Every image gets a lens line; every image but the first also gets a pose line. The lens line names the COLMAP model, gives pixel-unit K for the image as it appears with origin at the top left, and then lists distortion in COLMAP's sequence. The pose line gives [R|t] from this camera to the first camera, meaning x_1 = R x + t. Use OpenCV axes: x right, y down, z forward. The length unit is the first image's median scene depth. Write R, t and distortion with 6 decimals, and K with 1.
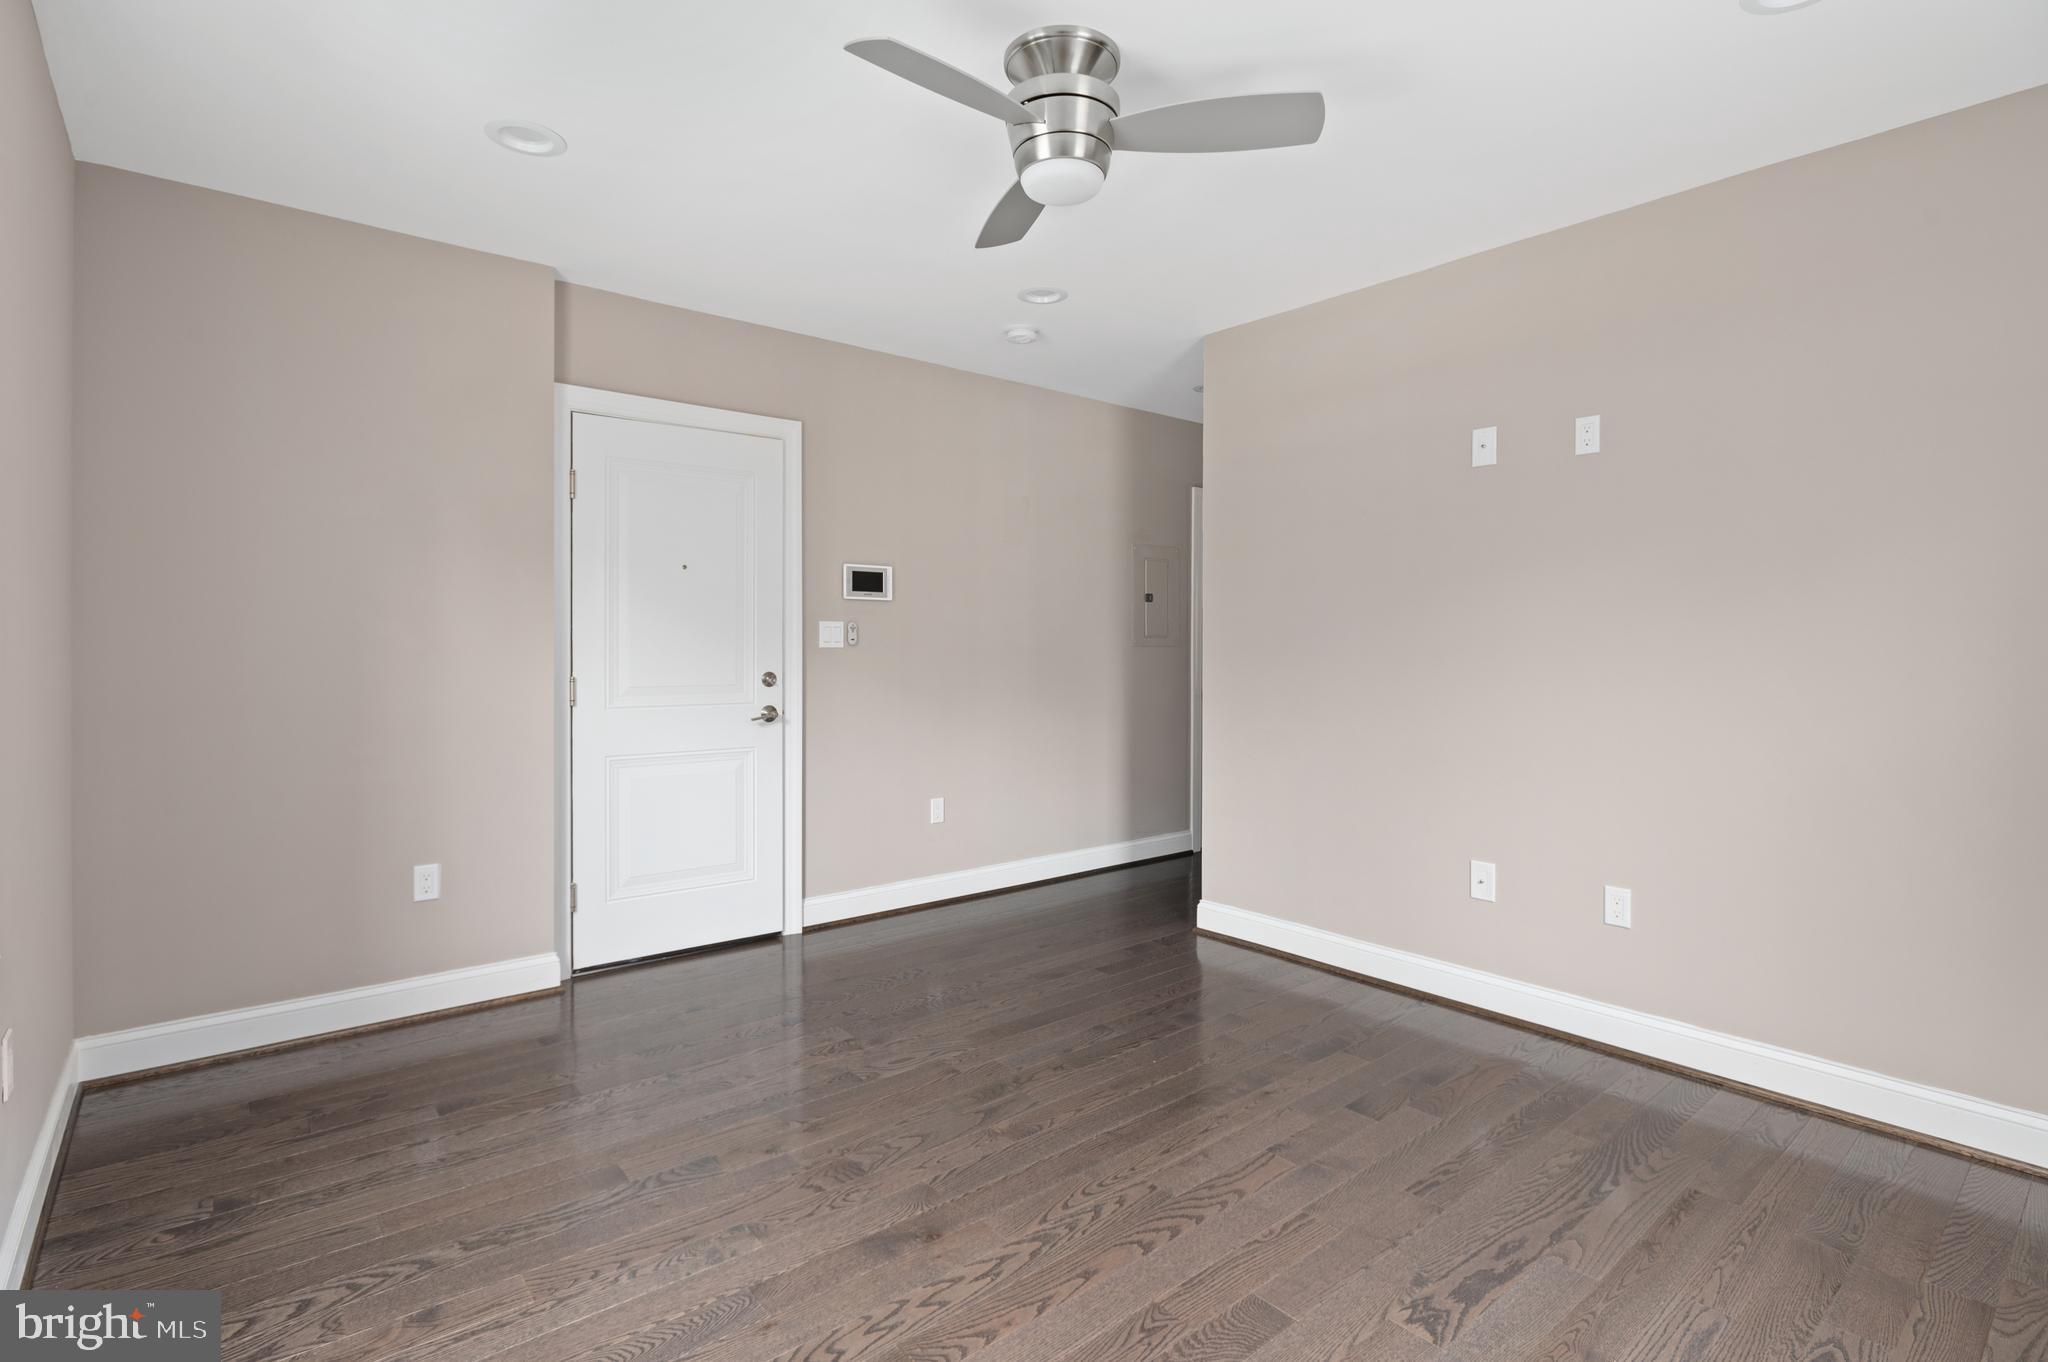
lens RADIAL K [[983.1, 0, 1025.6], [0, 983.1, 661.5], [0, 0, 1]] dist [-0.008658, -0.002283]
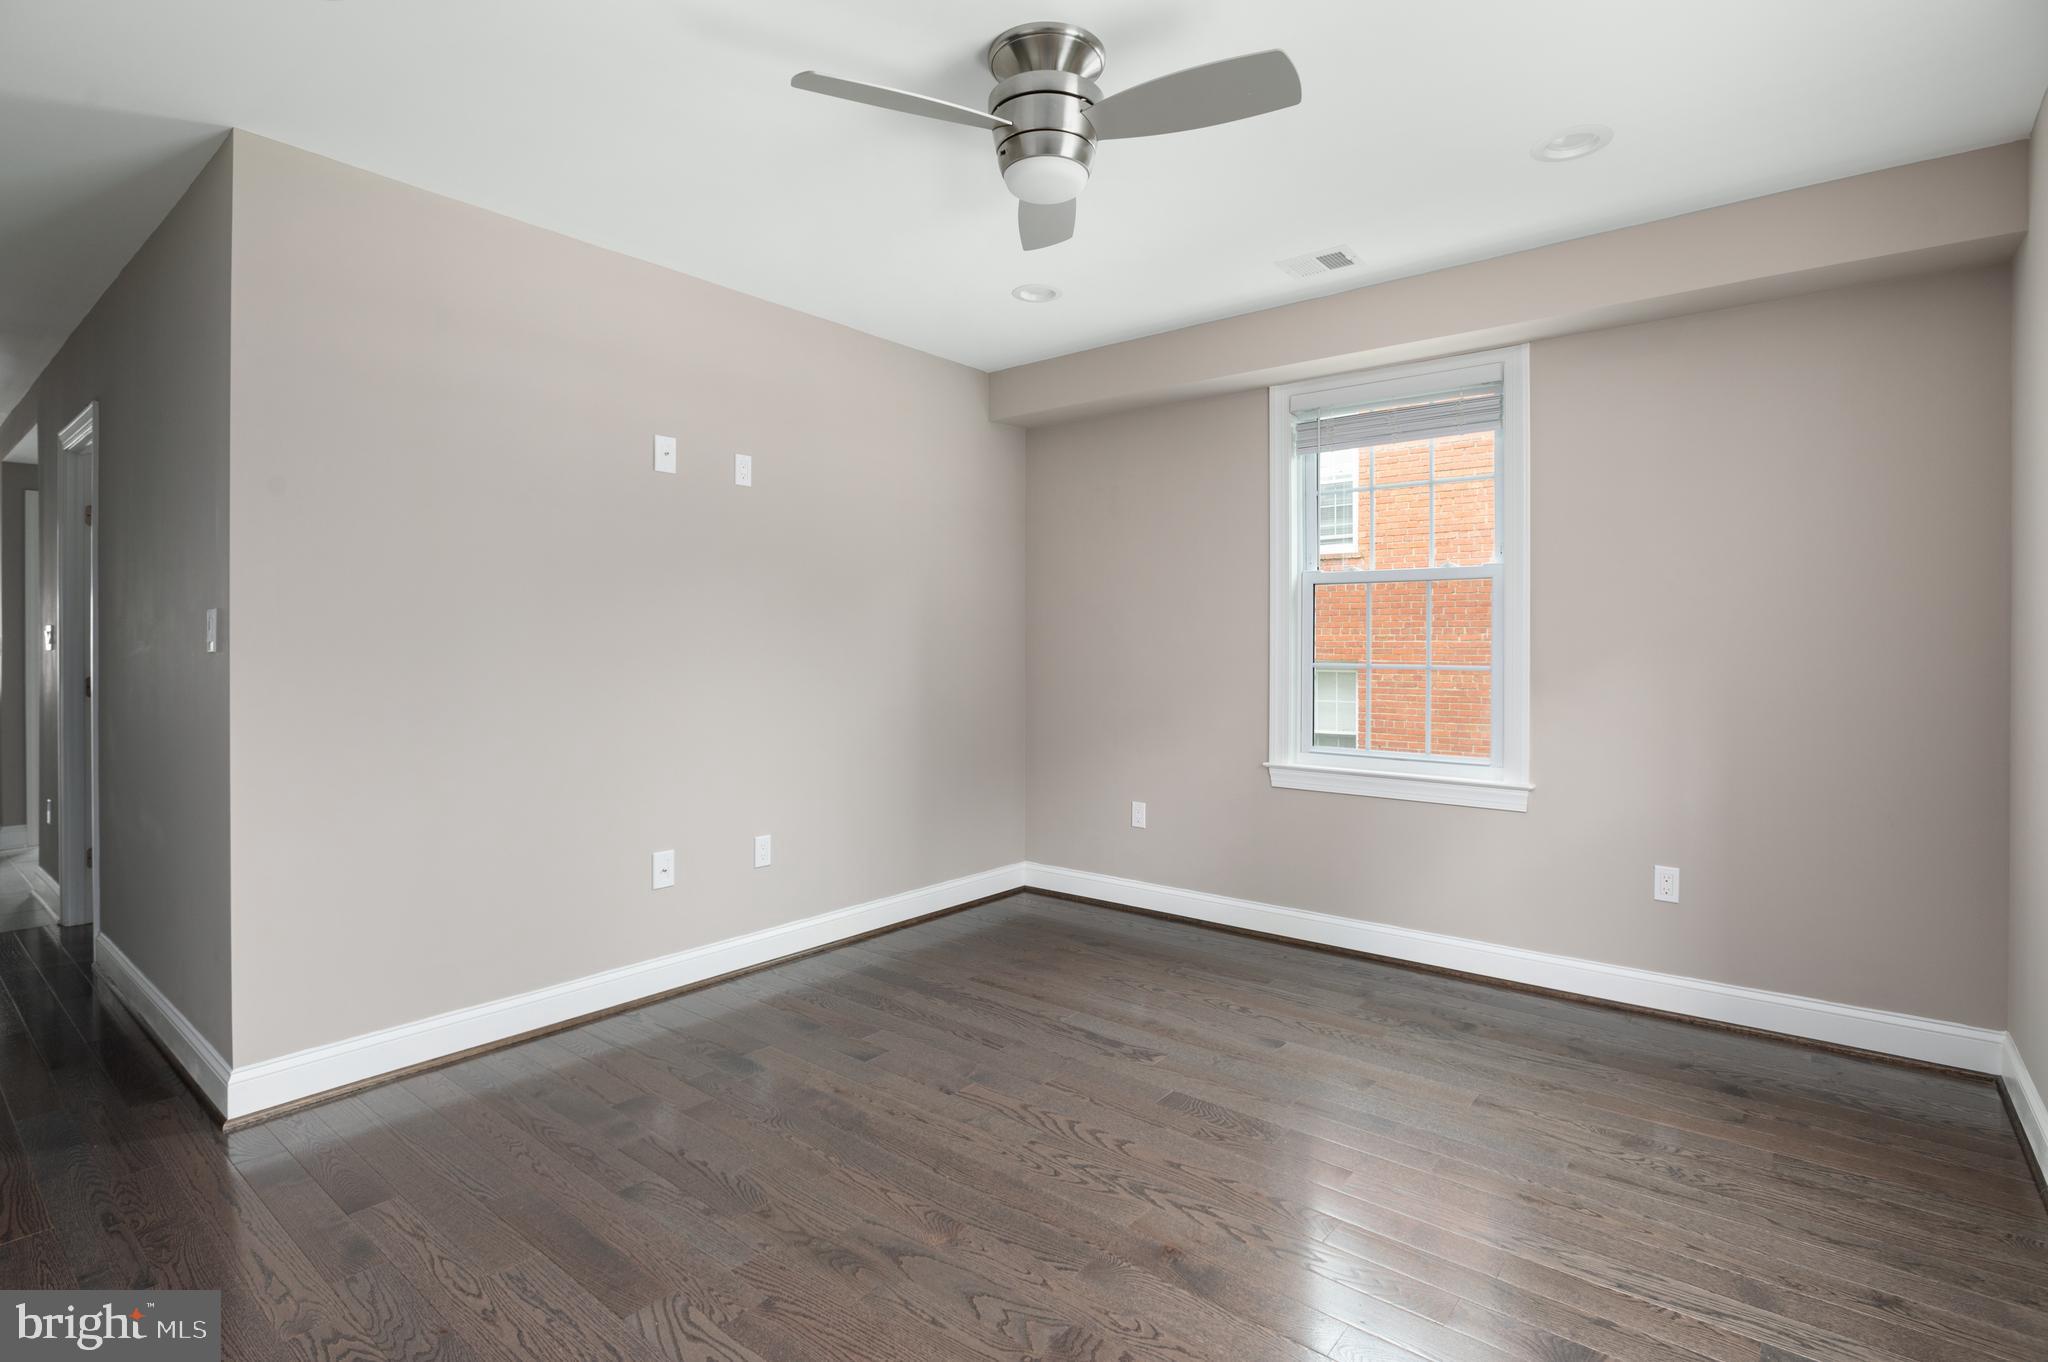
lens RADIAL K [[983.1, 0, 1023.8], [0, 983.1, 668.2], [0, 0, 1]] dist [-0.008658, -0.002283]
pose [[-0.191926, -0.026306, 0.981057, -0.817292], [0.013749, 0.999471, 0.029490, -0.022035], [-0.981313, 0.019148, -0.191462, 1.064359]]
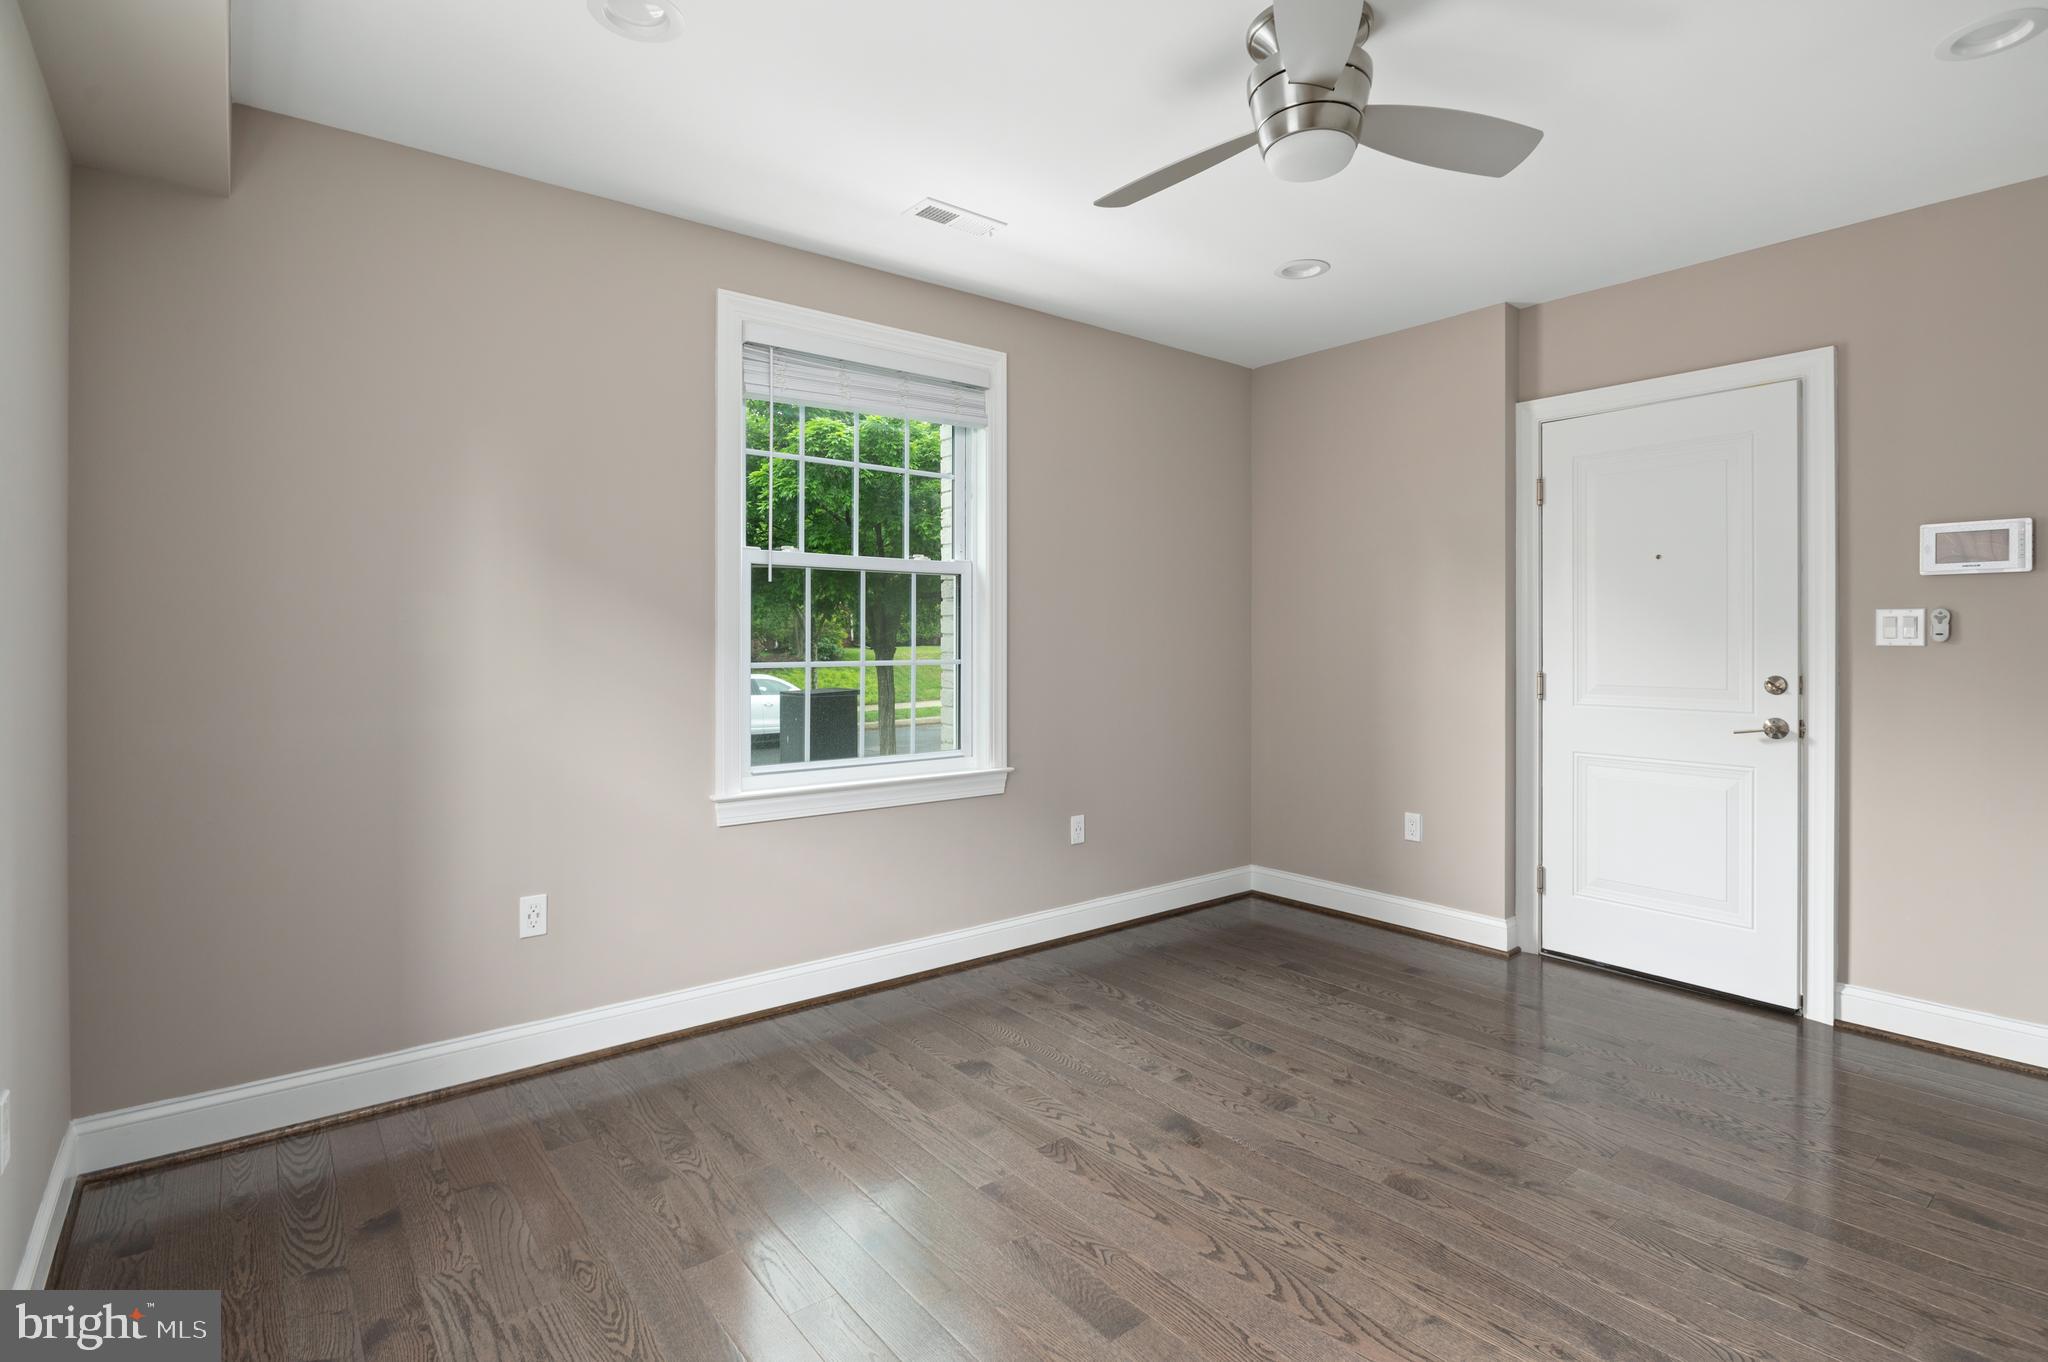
lens RADIAL K [[983.1, 0, 1029.8], [0, 983.1, 665.5], [0, 0, 1]] dist [-0.008658, -0.002283]
pose [[-0.018054, 0.020883, -0.999619, 0.867802], [-0.015721, 0.999652, 0.021167, -0.008977], [0.999713, 0.016097, -0.017720, 0.653596]]
